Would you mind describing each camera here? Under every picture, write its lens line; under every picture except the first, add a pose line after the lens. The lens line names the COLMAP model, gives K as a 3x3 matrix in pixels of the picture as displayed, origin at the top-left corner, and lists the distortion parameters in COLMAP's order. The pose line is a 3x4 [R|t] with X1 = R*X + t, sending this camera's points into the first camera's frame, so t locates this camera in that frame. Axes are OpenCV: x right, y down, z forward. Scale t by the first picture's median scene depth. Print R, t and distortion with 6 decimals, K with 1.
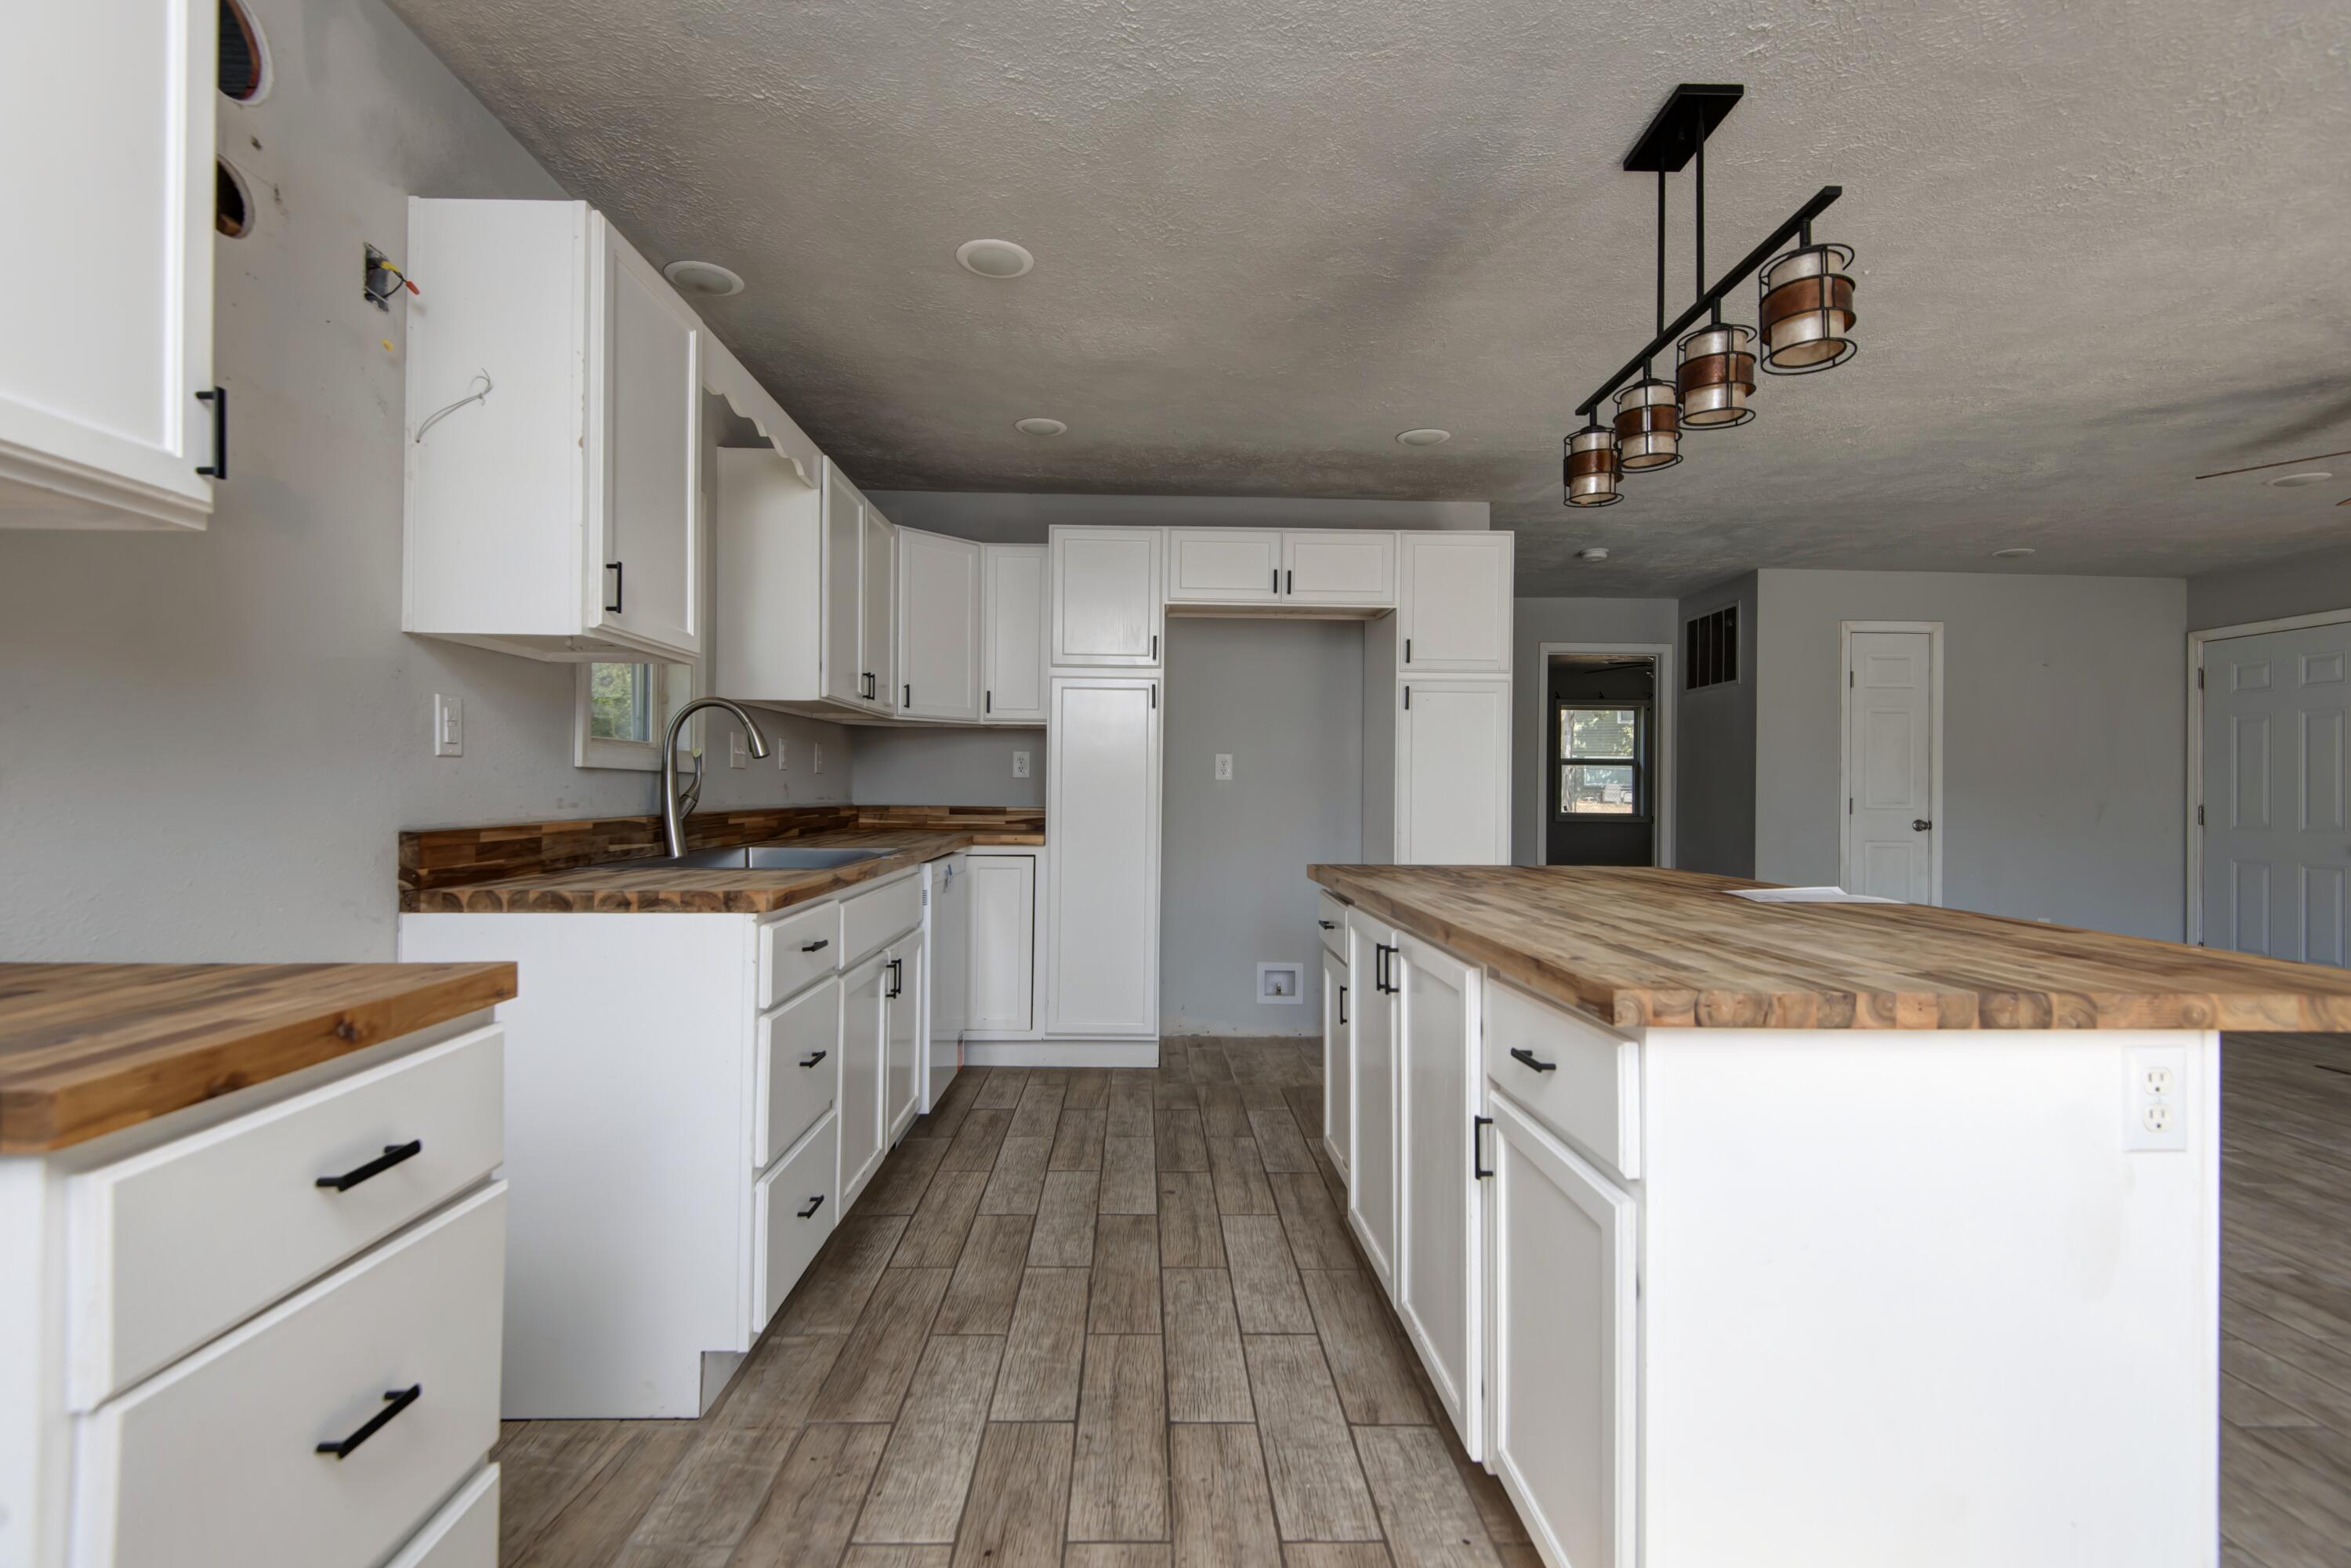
lens RADIAL K [[1070.7, 0, 1153.9], [0, 1070.7, 787.7], [0, 0, 1]] dist [0.051061, -0.030206]
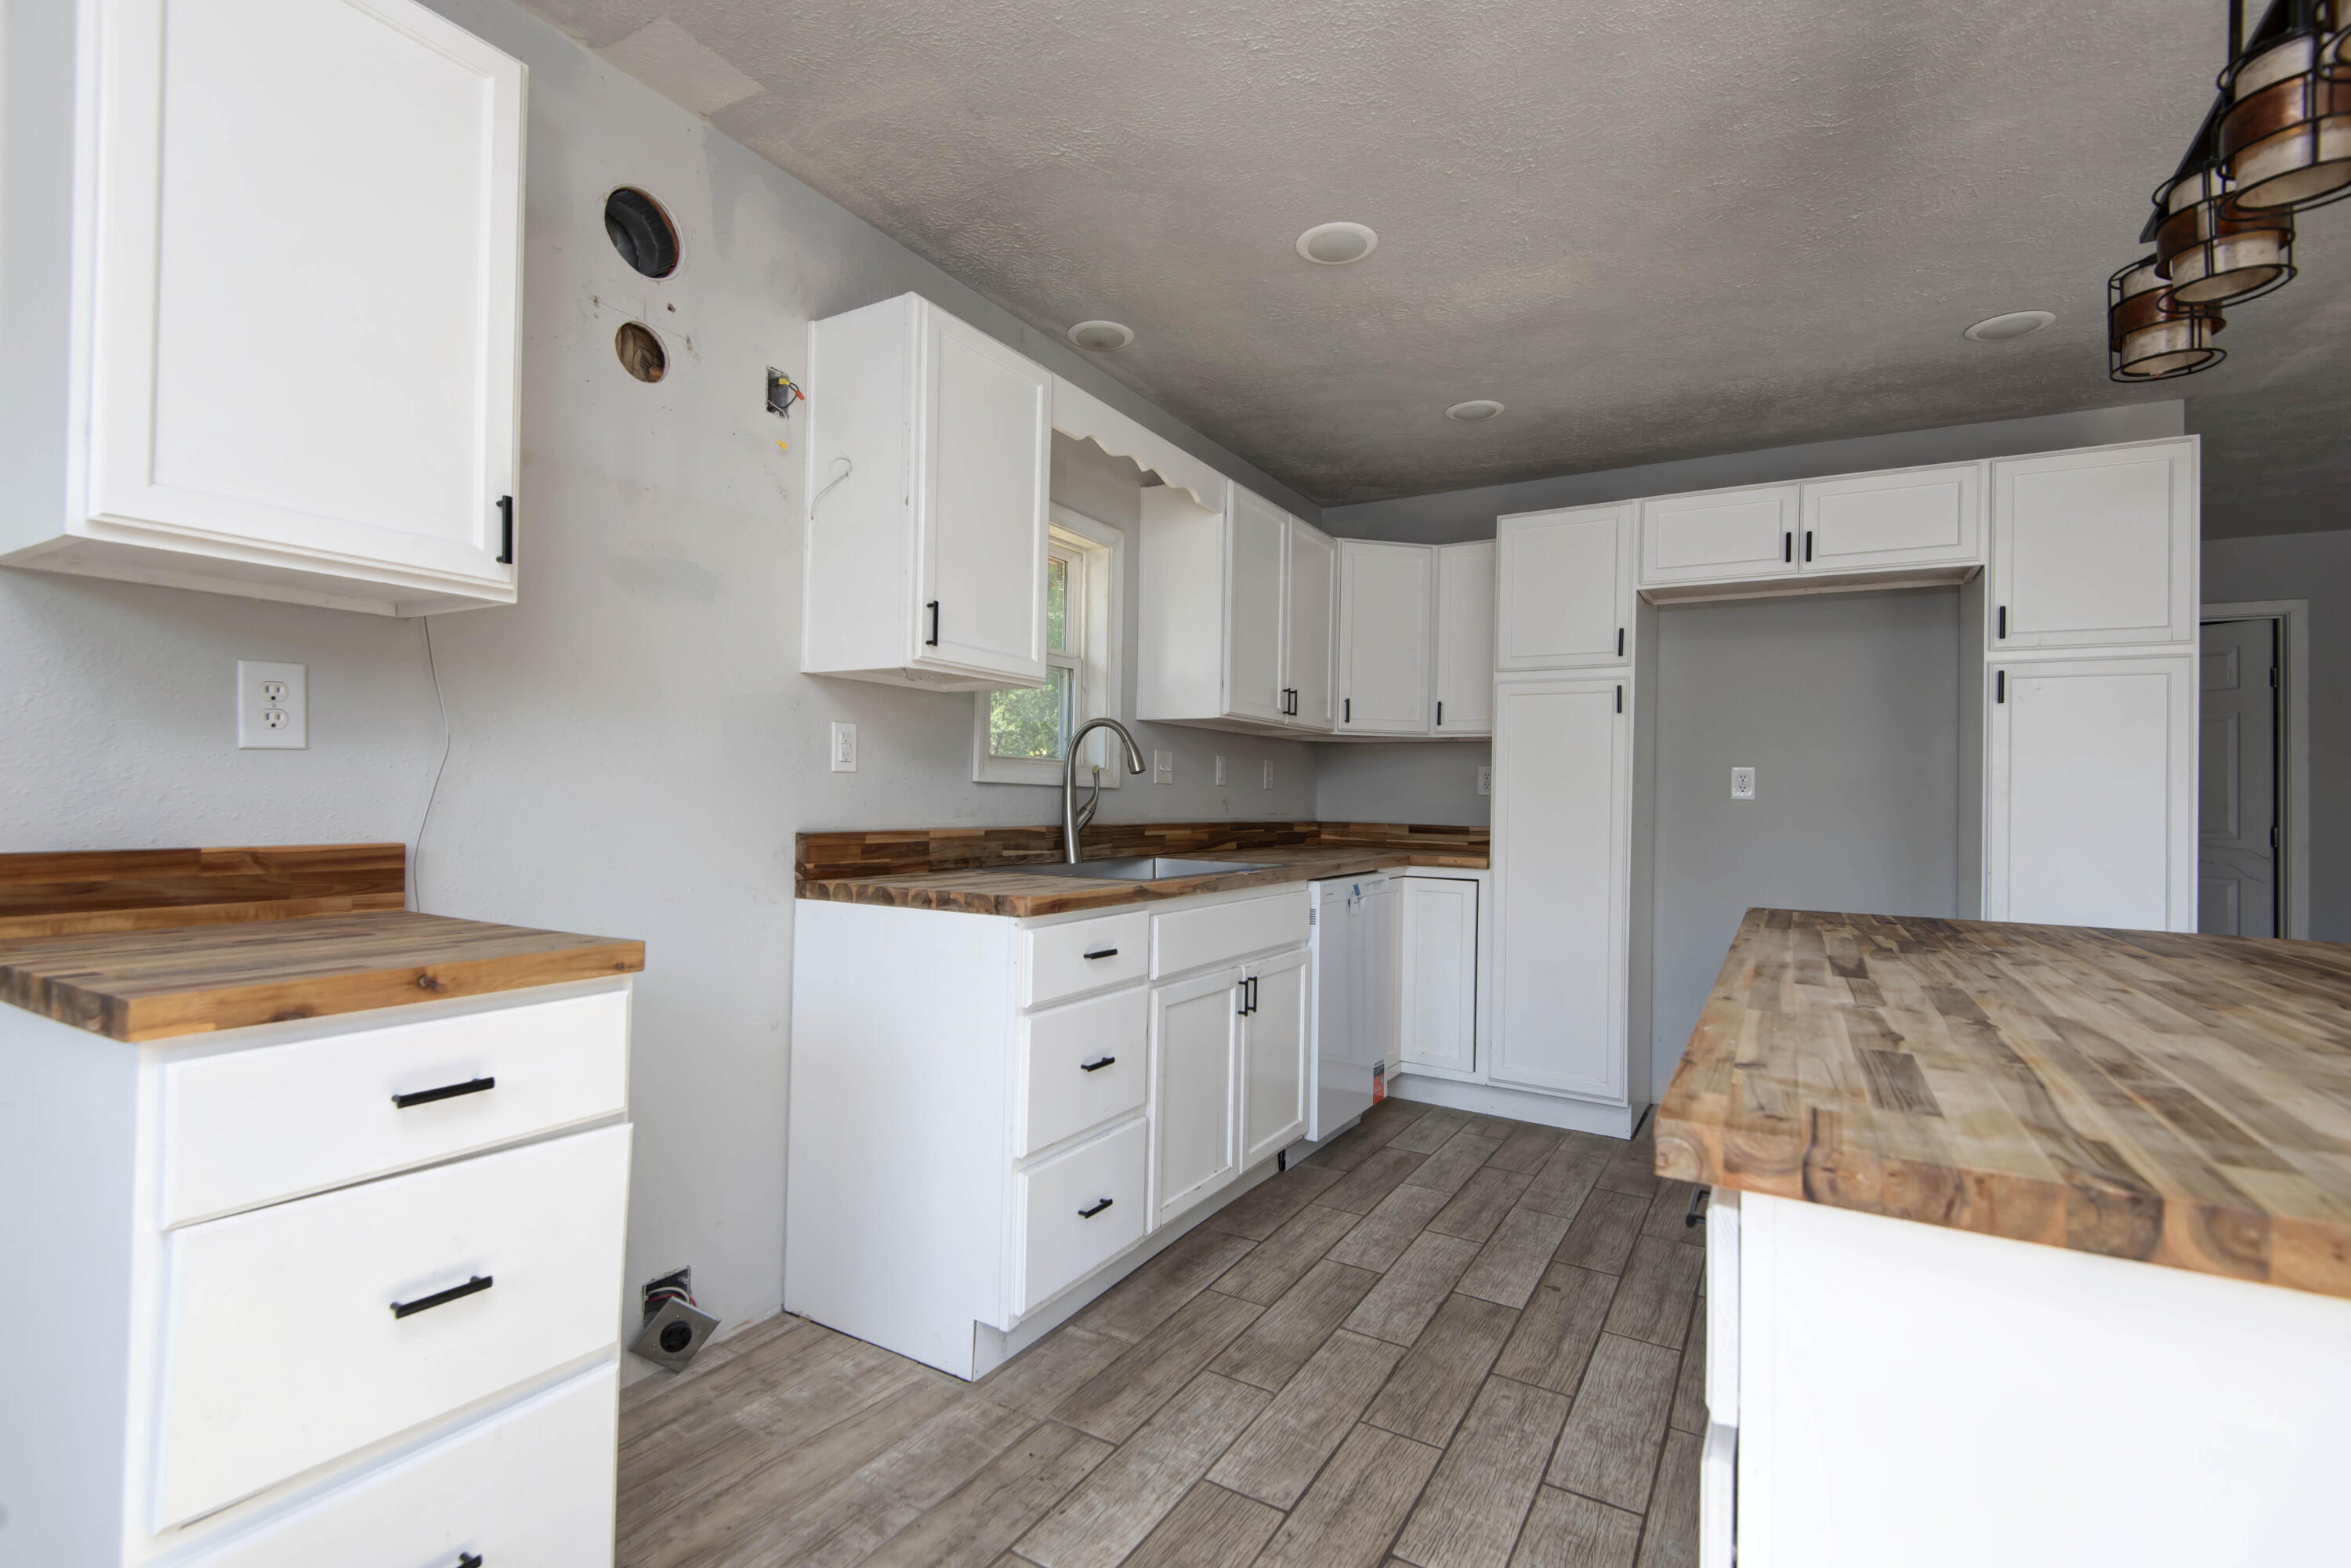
lens RADIAL K [[1070.7, 0, 1153.9], [0, 1070.7, 787.7], [0, 0, 1]] dist [0.051061, -0.030206]
pose [[0.848529, 0.002053, -0.529145, 0.249297], [-0.011321, 0.999834, -0.014276, 0.001472], [0.529028, 0.018104, 0.848411, 0.139646]]
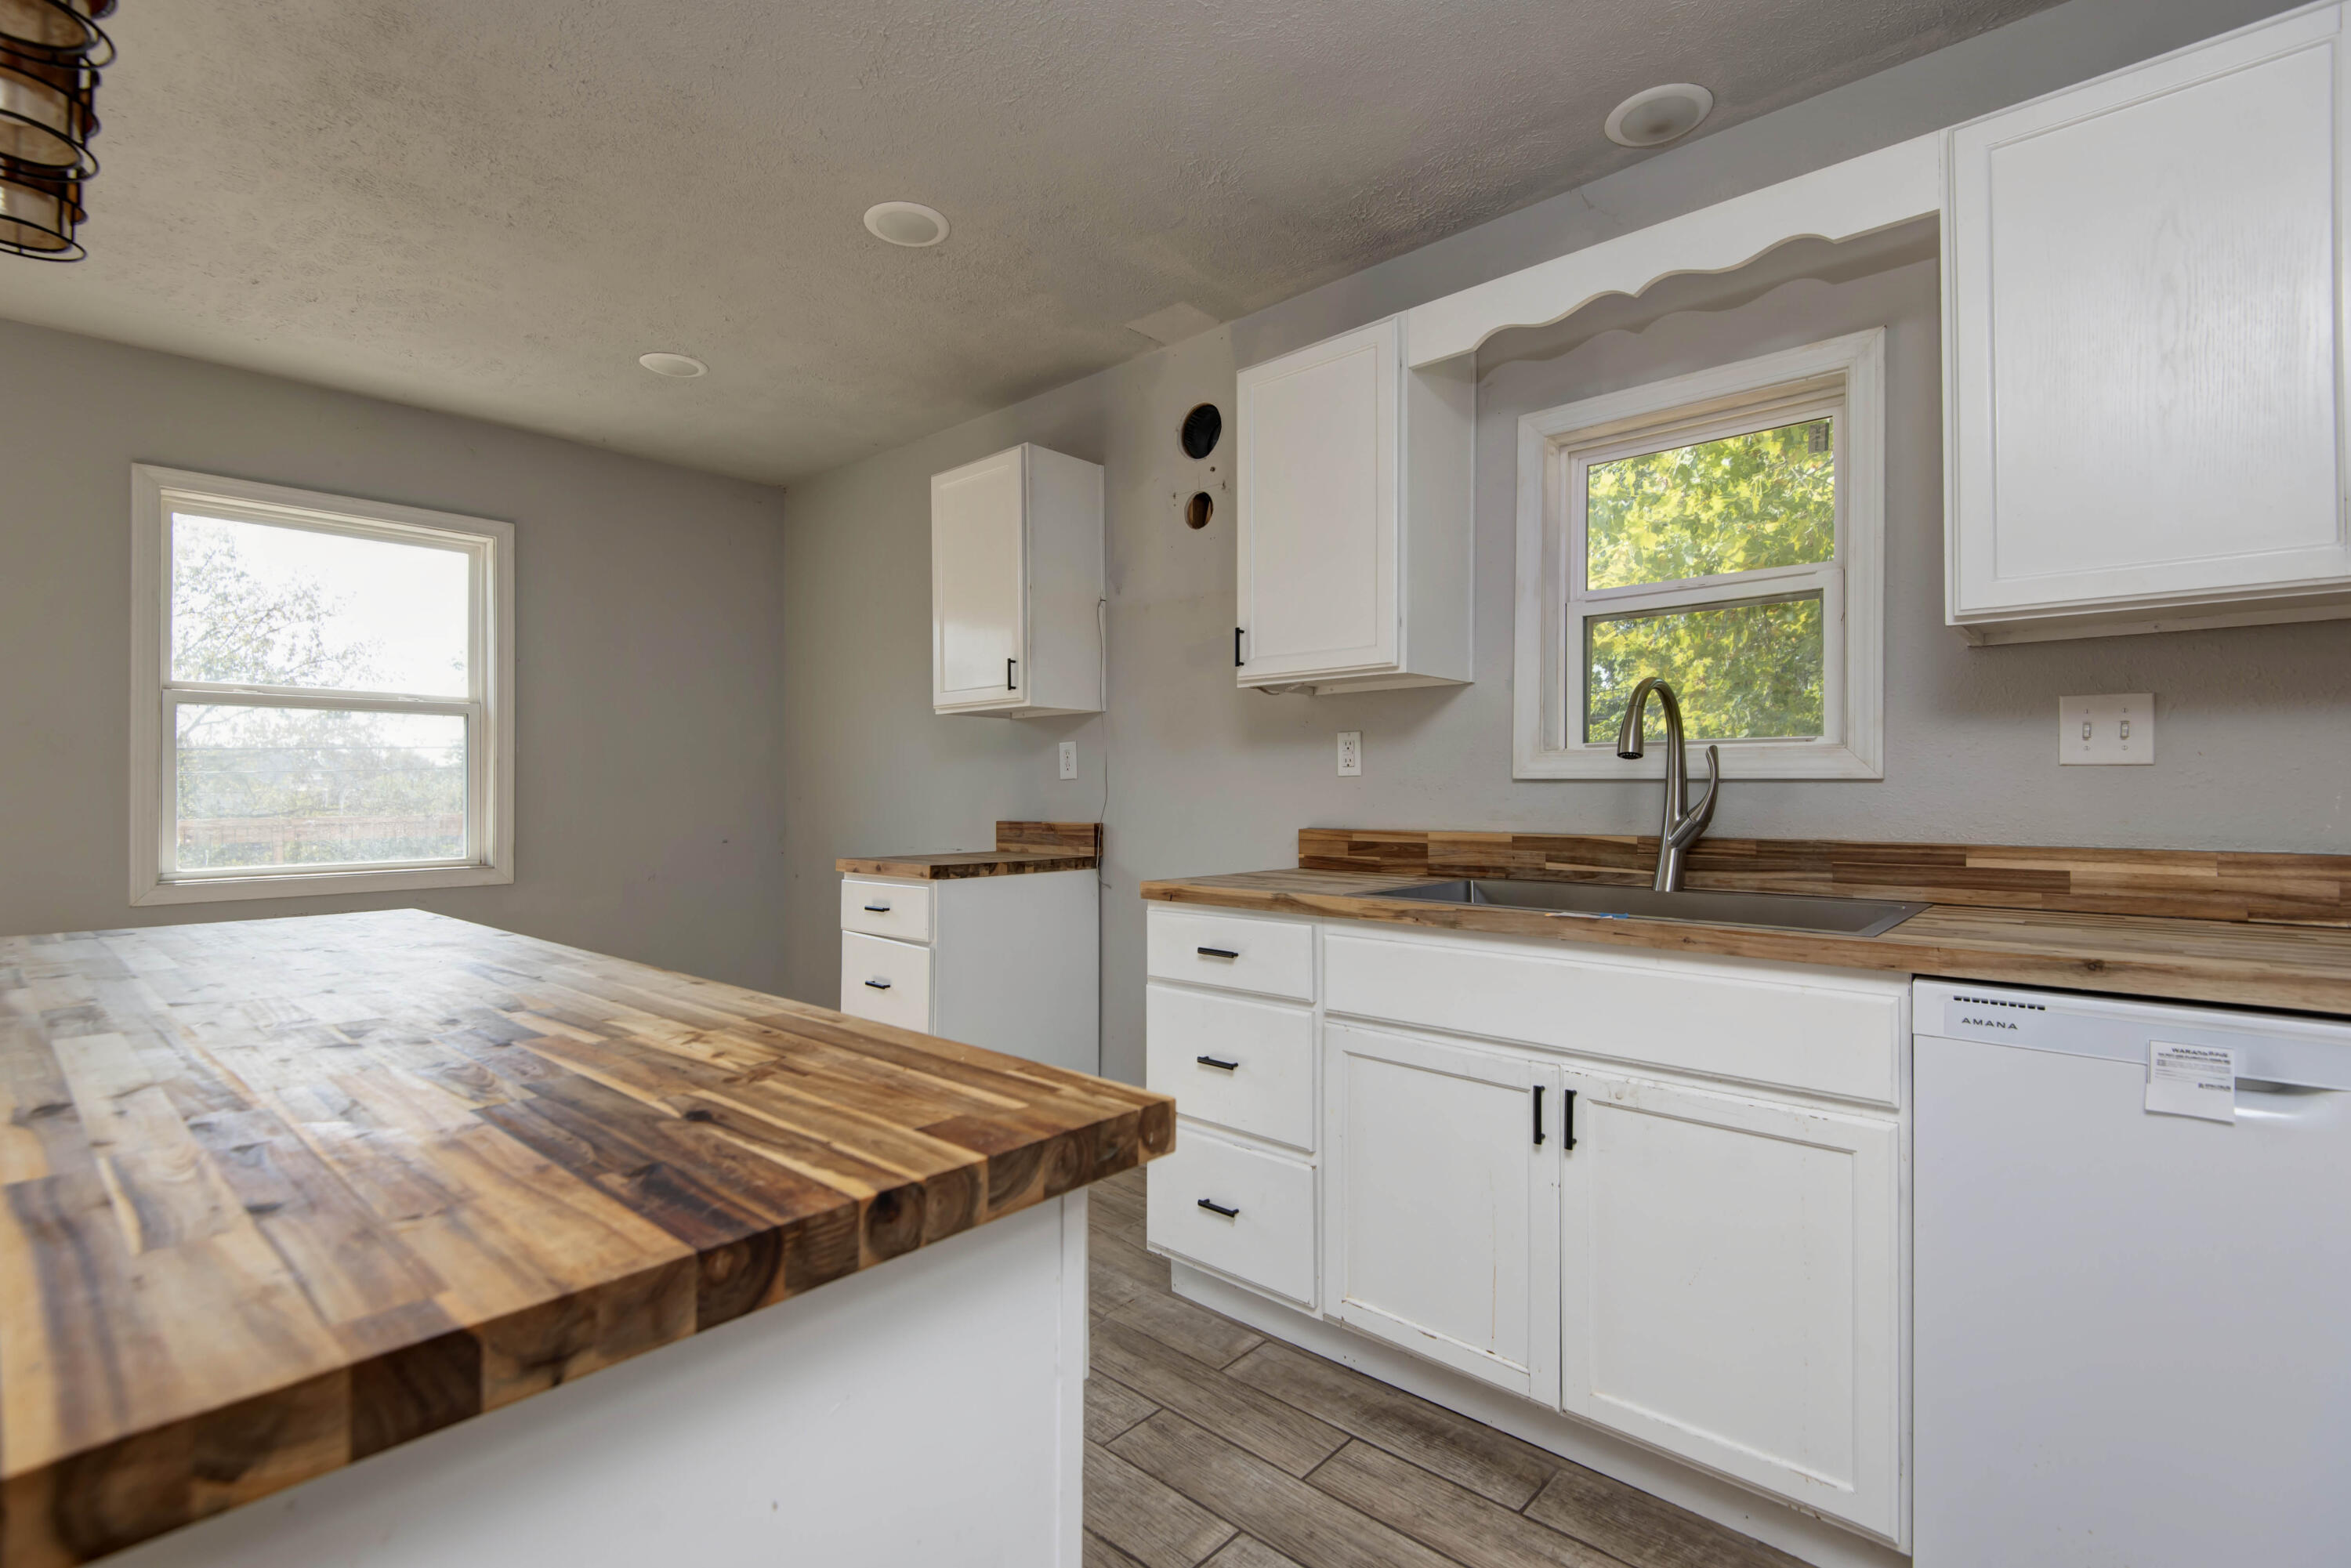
lens RADIAL K [[1070.7, 0, 1153.9], [0, 1070.7, 787.7], [0, 0, 1]] dist [0.051061, -0.030206]
pose [[-0.687346, -0.003010, -0.726324, 0.430052], [0.000491, 0.999989, -0.004609, -0.007063], [0.726330, -0.003524, -0.687337, 1.521091]]
